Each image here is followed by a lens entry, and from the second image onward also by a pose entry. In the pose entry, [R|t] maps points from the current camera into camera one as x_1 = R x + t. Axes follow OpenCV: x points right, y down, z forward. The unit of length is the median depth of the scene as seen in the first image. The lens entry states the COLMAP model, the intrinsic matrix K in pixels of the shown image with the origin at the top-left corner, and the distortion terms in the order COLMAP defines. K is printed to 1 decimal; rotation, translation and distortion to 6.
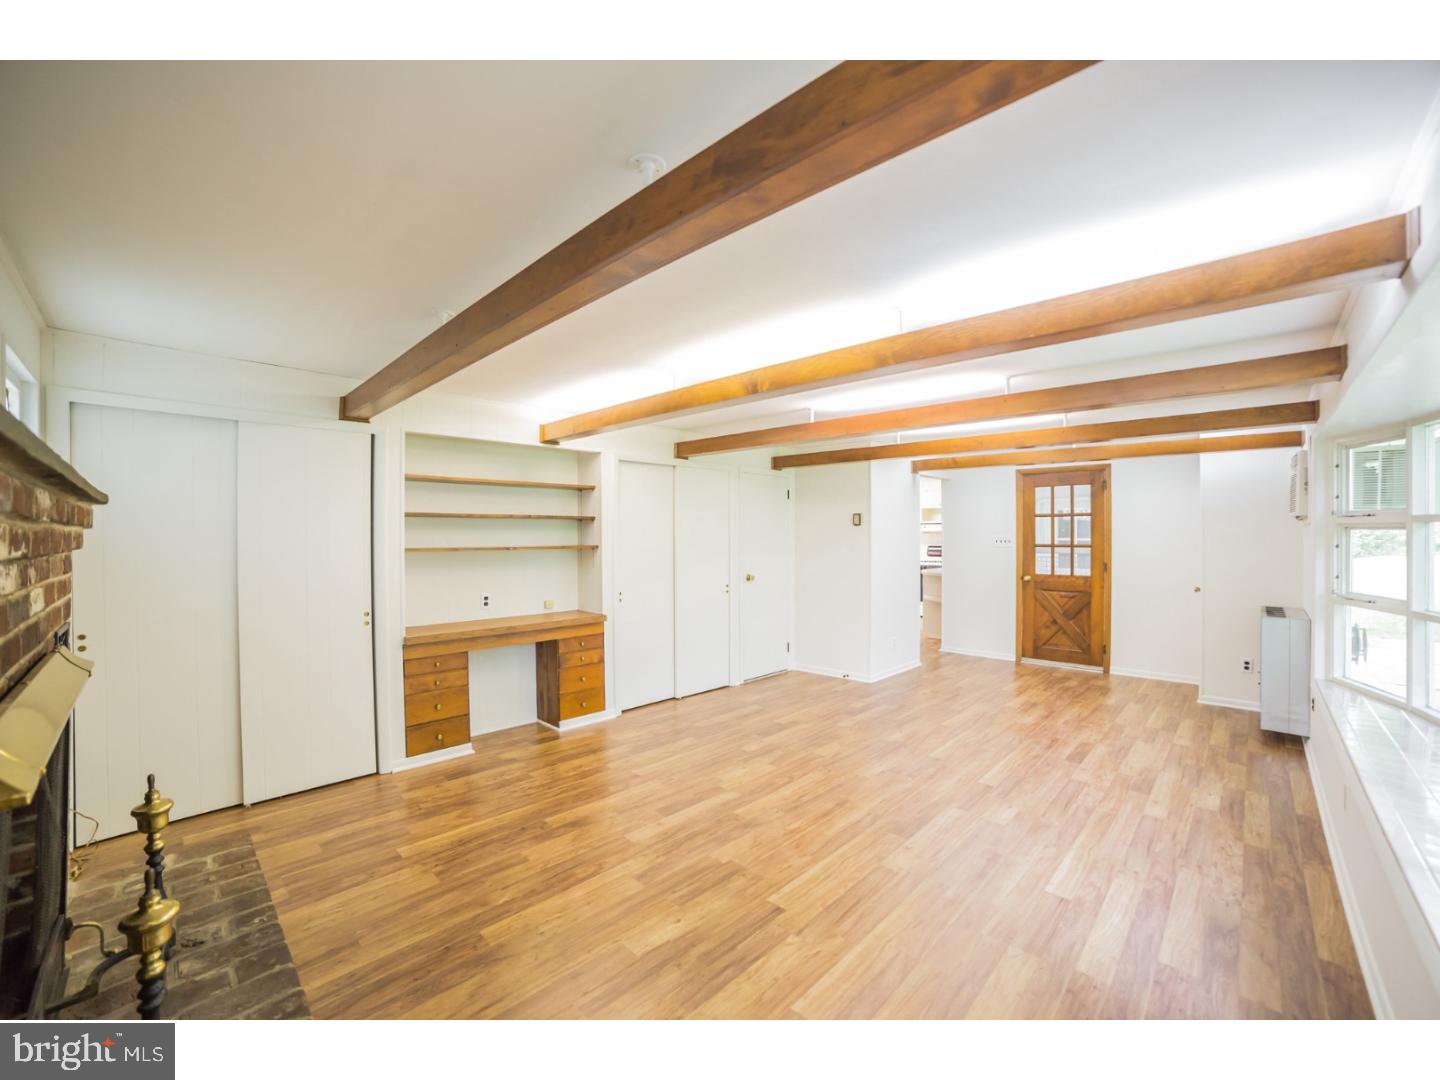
lens RADIAL K [[566.2, 0, 720.0], [0, 566.2, 540.0], [0, 0, 1]] dist [-0.051341, 0.000266]
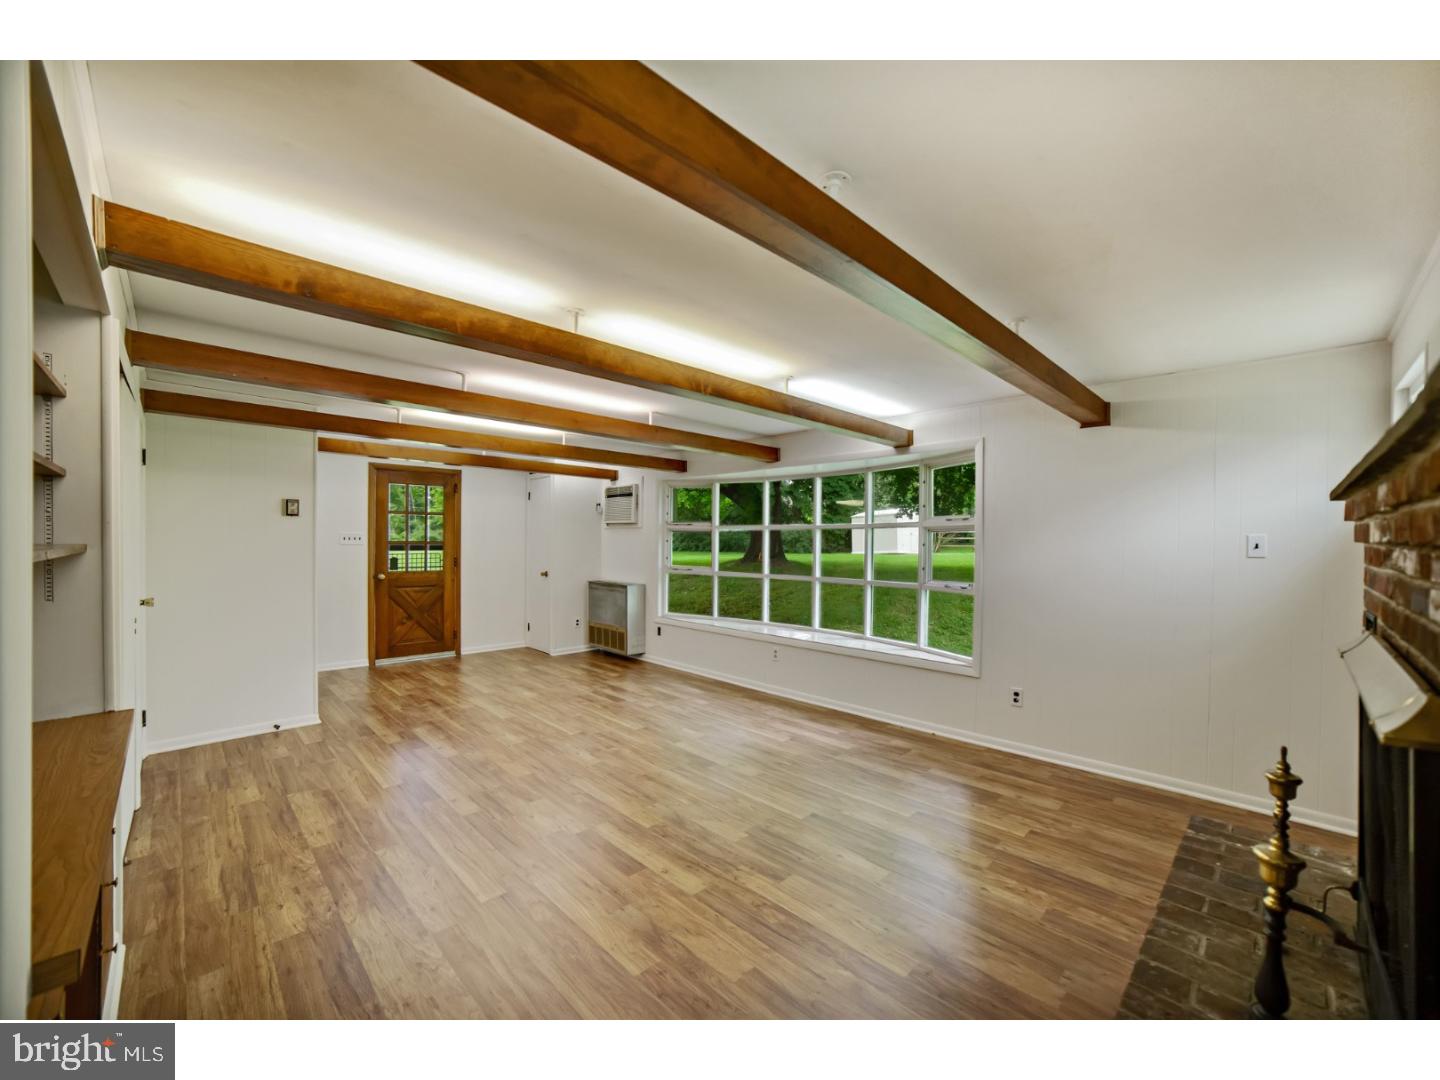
lens RADIAL K [[565.1, 0, 720.0], [0, 565.1, 540.0], [0, 0, 1]] dist [-0.028481, 0.000046]
pose [[0.043276, 0.008441, 0.999027, -0.672840], [-0.010622, 0.999912, -0.007988, 0.010952], [-0.999007, -0.010266, 0.043362, 0.627491]]
